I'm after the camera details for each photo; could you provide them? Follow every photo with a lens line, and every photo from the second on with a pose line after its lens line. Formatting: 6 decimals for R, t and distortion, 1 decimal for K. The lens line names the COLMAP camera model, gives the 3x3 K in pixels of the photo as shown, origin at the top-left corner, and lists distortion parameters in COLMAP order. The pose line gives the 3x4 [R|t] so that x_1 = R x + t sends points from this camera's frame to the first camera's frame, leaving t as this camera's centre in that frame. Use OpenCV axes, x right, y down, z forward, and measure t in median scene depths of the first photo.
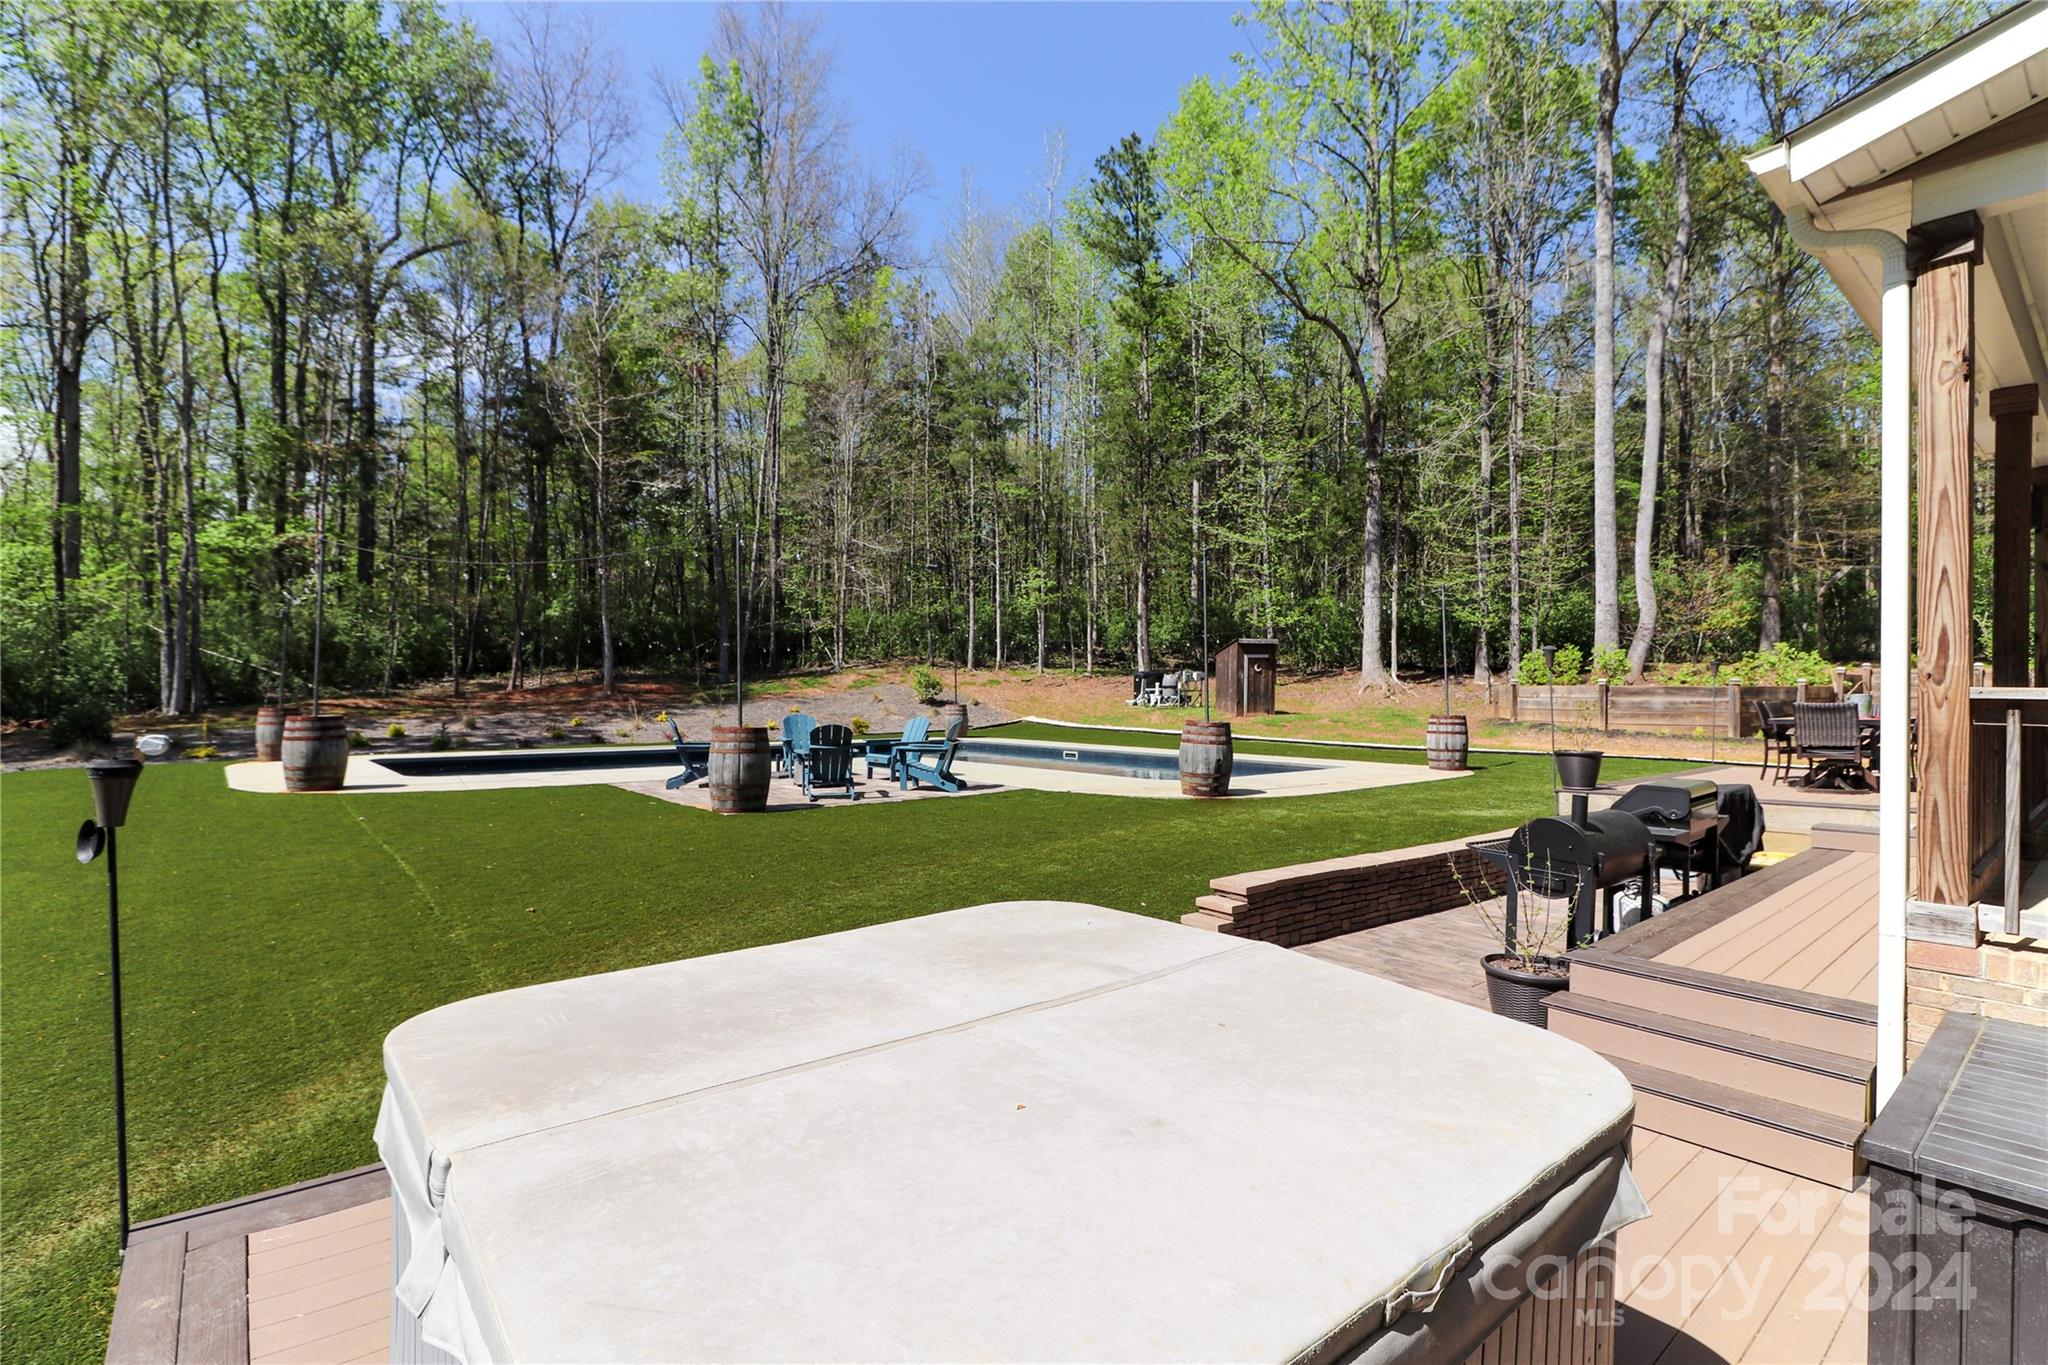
lens RADIAL K [[956.1, 0, 1024.0], [0, 956.1, 682.5], [0, 0, 1]] dist [-0.001395, -0.000126]
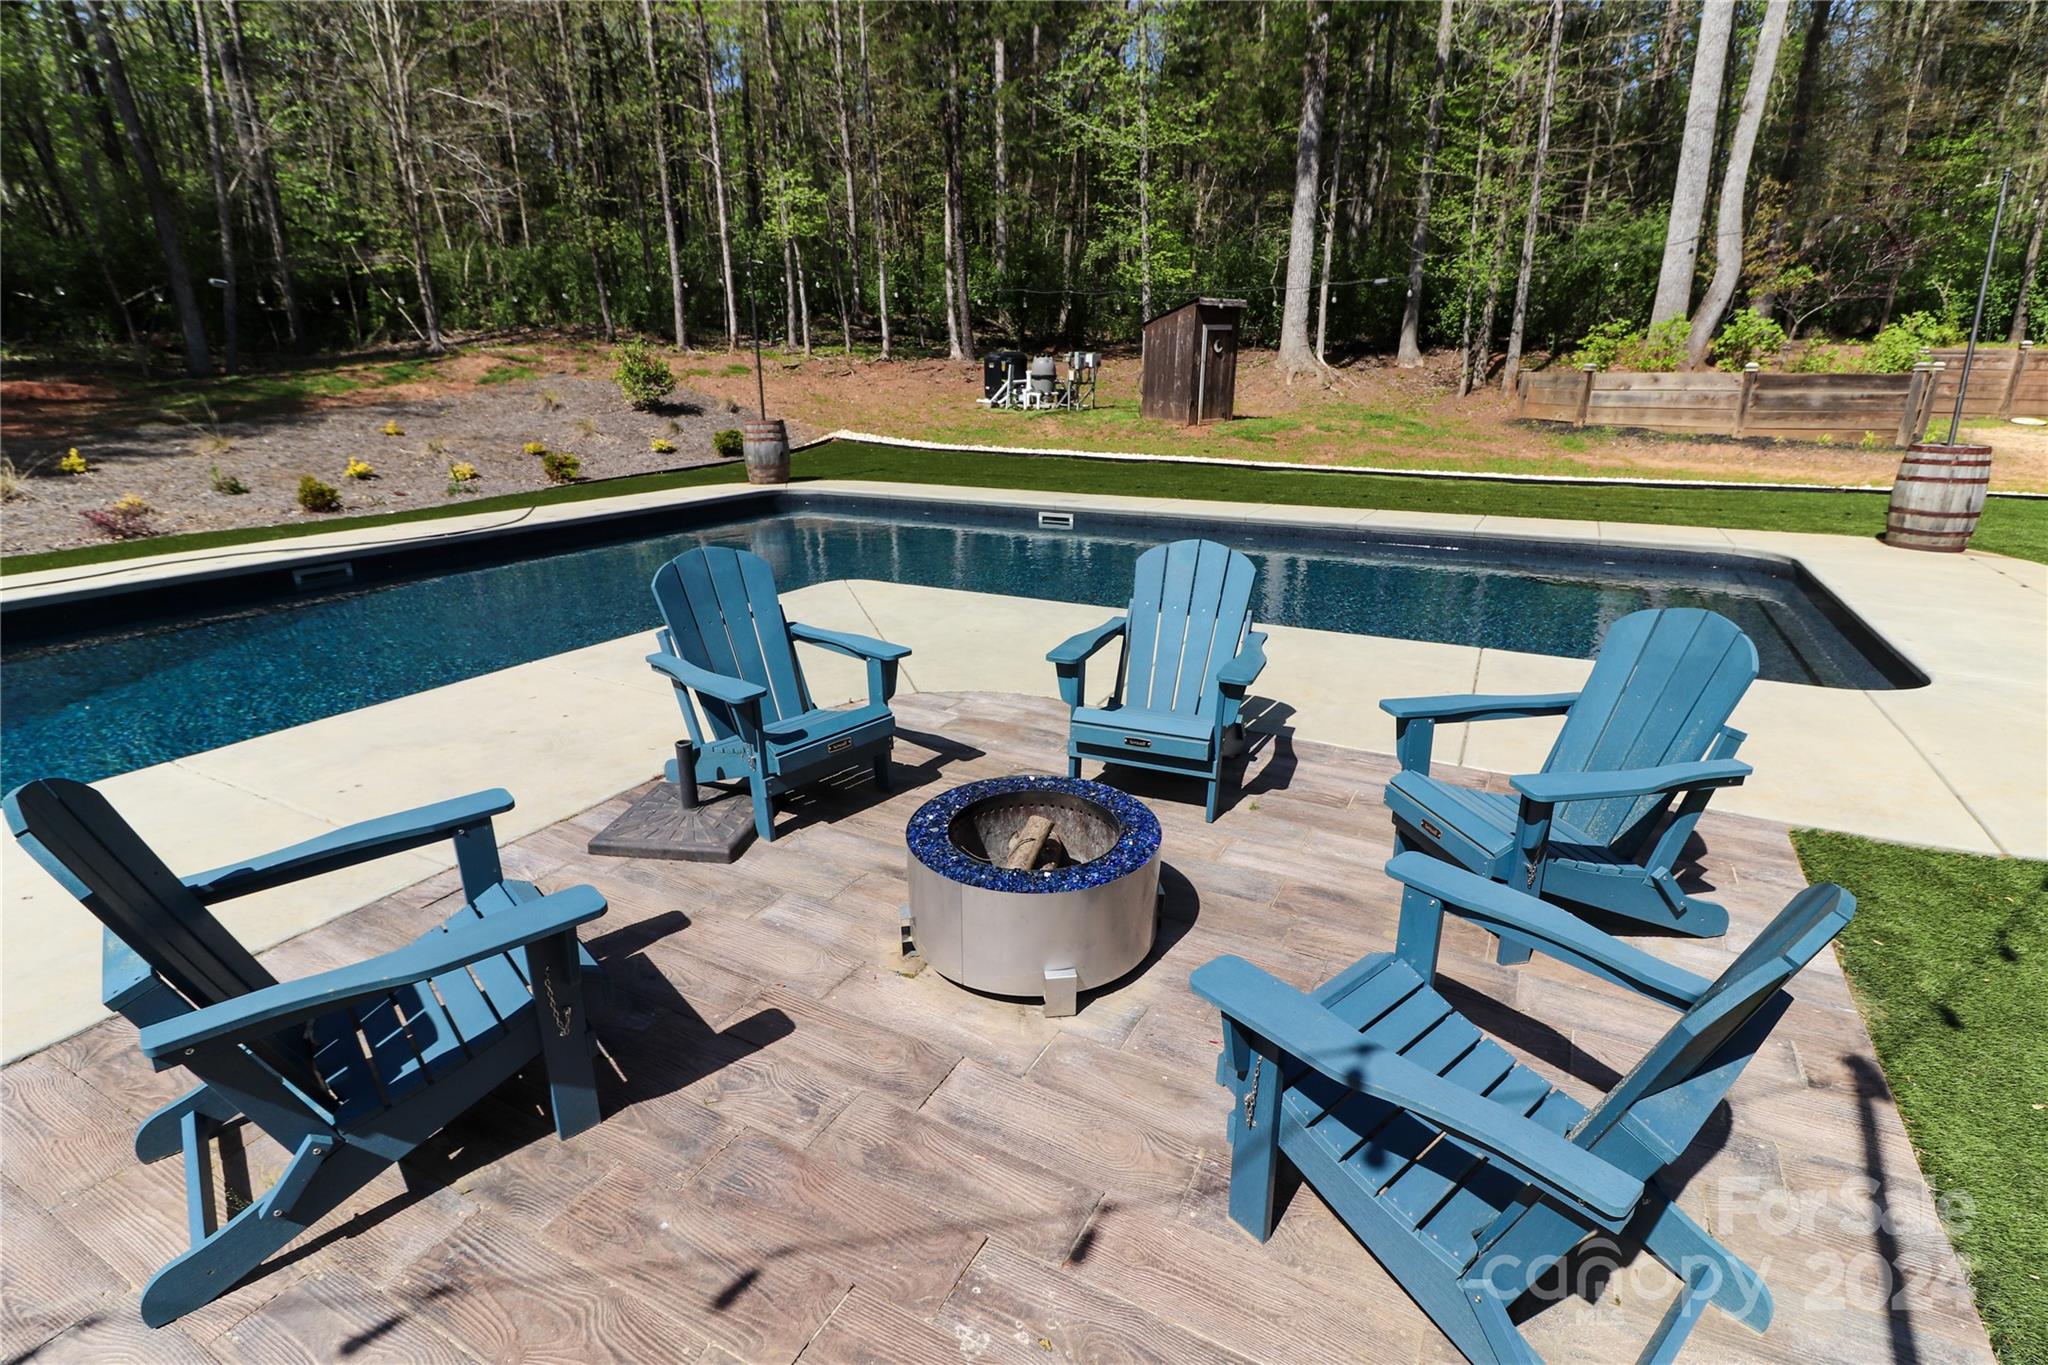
lens RADIAL K [[961.9, 0, 1056.0], [0, 961.9, 705.7], [0, 0, 1]] dist [0.003865, -0.000367]
pose [[0.921049, -0.134587, 0.365453, -0.118599], [0.004764, 0.942211, 0.334986, -0.004433], [-0.389418, -0.306798, 0.868463, 0.356438]]
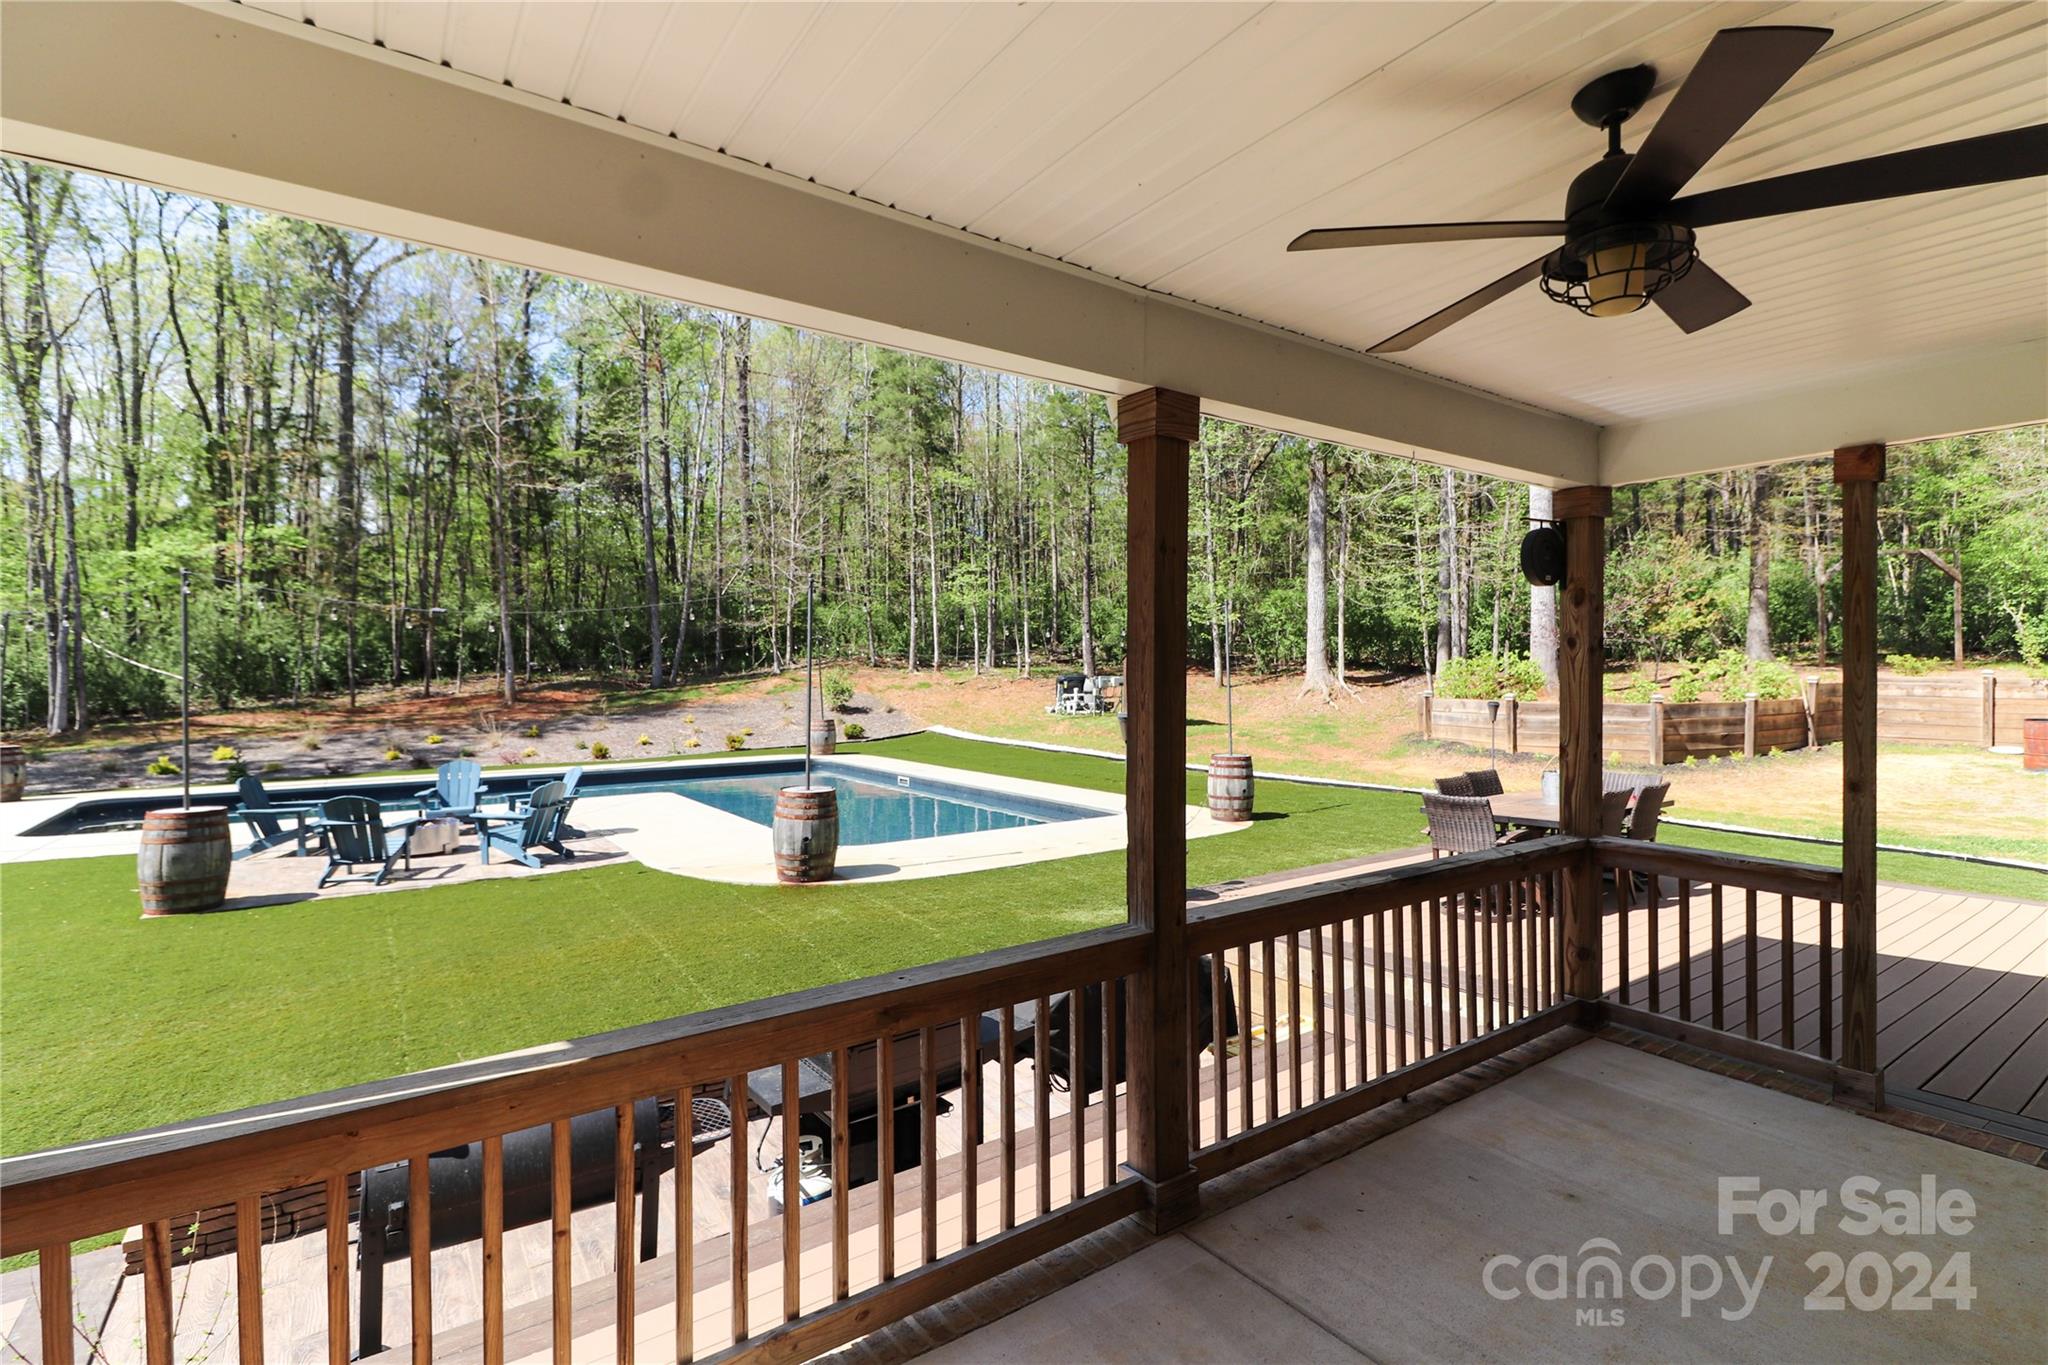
lens RADIAL K [[956.9, 0, 1024.0], [0, 956.9, 682.5], [0, 0, 1]] dist [0.003535, -0.000020]
pose [[0.996886, -0.007447, -0.078503, 0.166290], [0.008995, 0.999772, 0.019385, -0.024502], [0.078341, -0.020031, 0.996725, 0.072680]]
